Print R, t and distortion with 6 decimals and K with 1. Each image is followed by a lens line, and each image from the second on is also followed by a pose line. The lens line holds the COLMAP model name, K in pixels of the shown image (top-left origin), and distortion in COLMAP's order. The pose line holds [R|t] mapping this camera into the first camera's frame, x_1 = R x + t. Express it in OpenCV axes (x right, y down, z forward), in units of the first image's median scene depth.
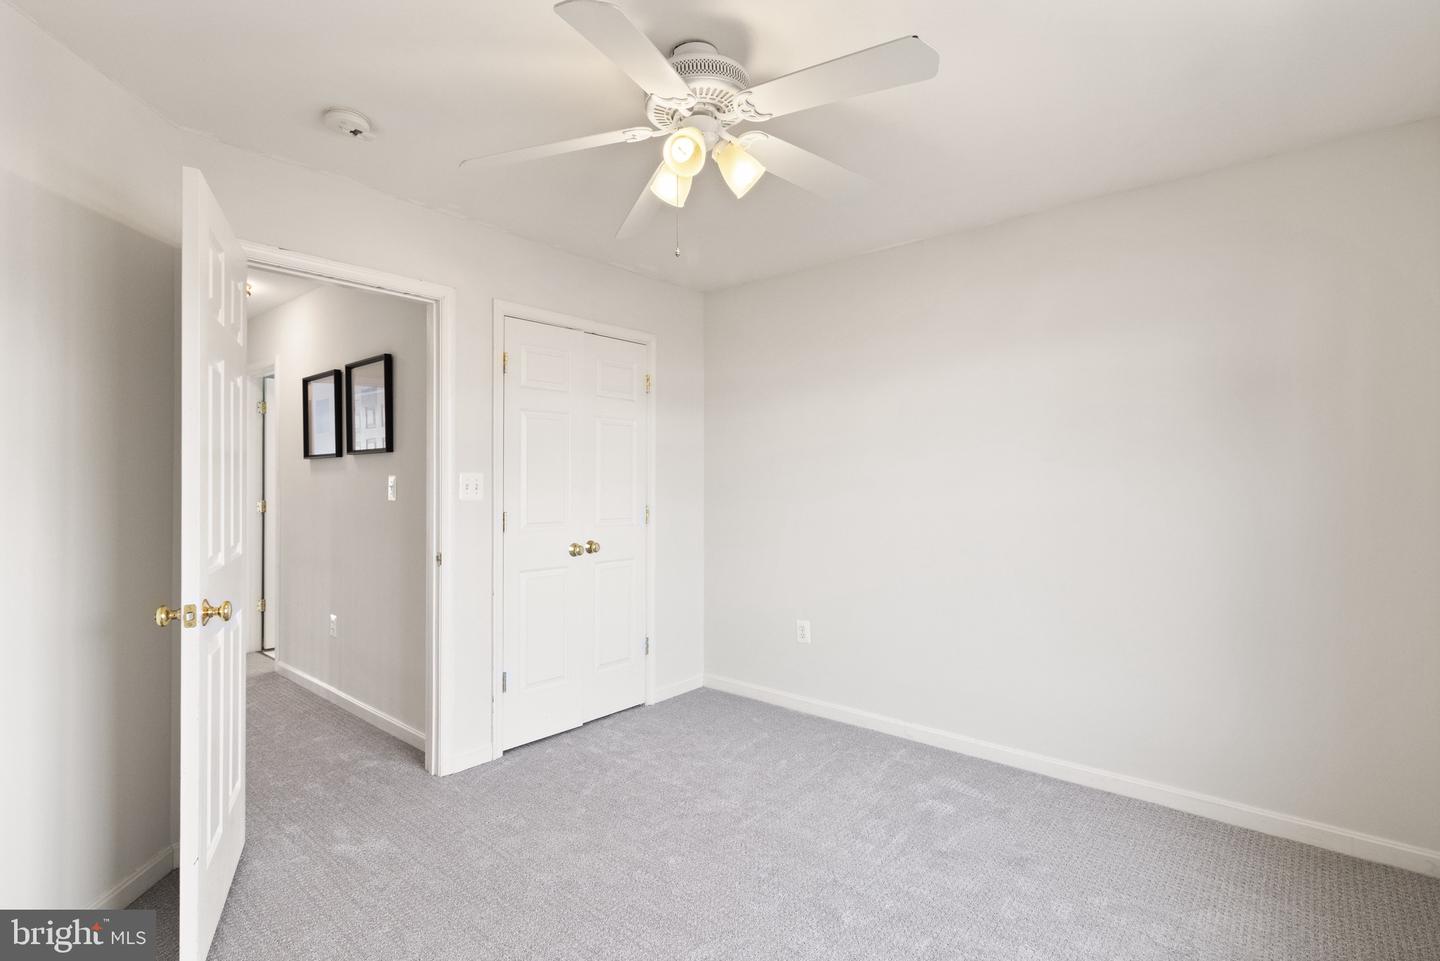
lens RADIAL K [[698.5, 0, 720.0], [0, 698.5, 480.5], [0, 0, 1]] dist [-0.000518, 0.000053]
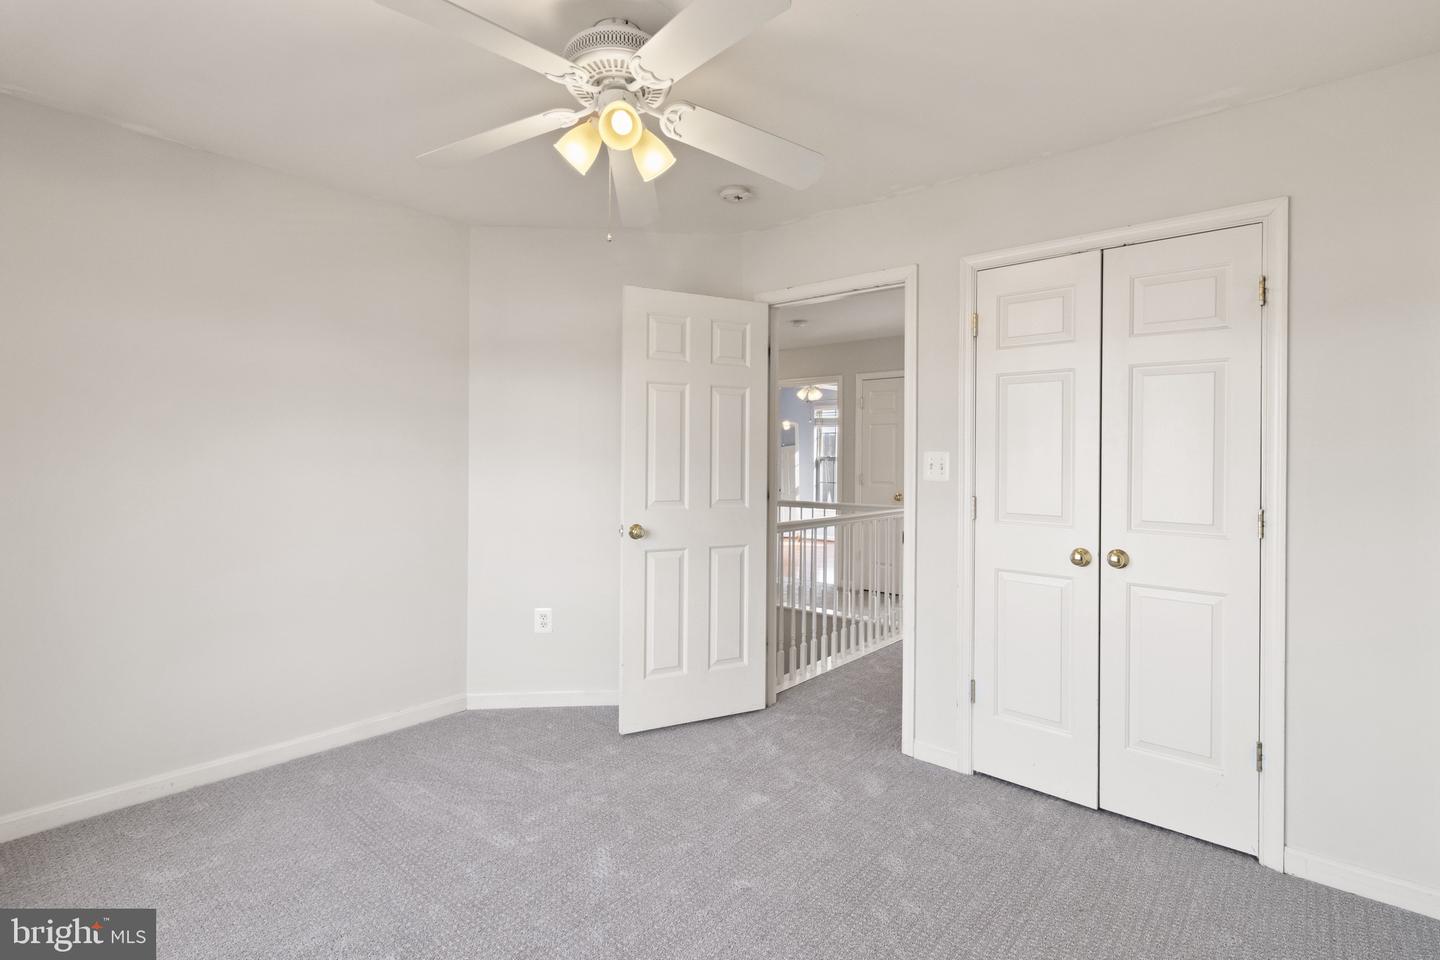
lens RADIAL K [[697.8, 0, 720.5], [0, 697.8, 458.0], [0, 0, 1]] dist [0.000095, -0.000016]
pose [[-0.029152, -0.000027, -0.999575, 0.652237], [-0.010262, 0.999947, 0.000272, 0.000456], [0.999522, 0.010266, -0.029151, 0.805123]]
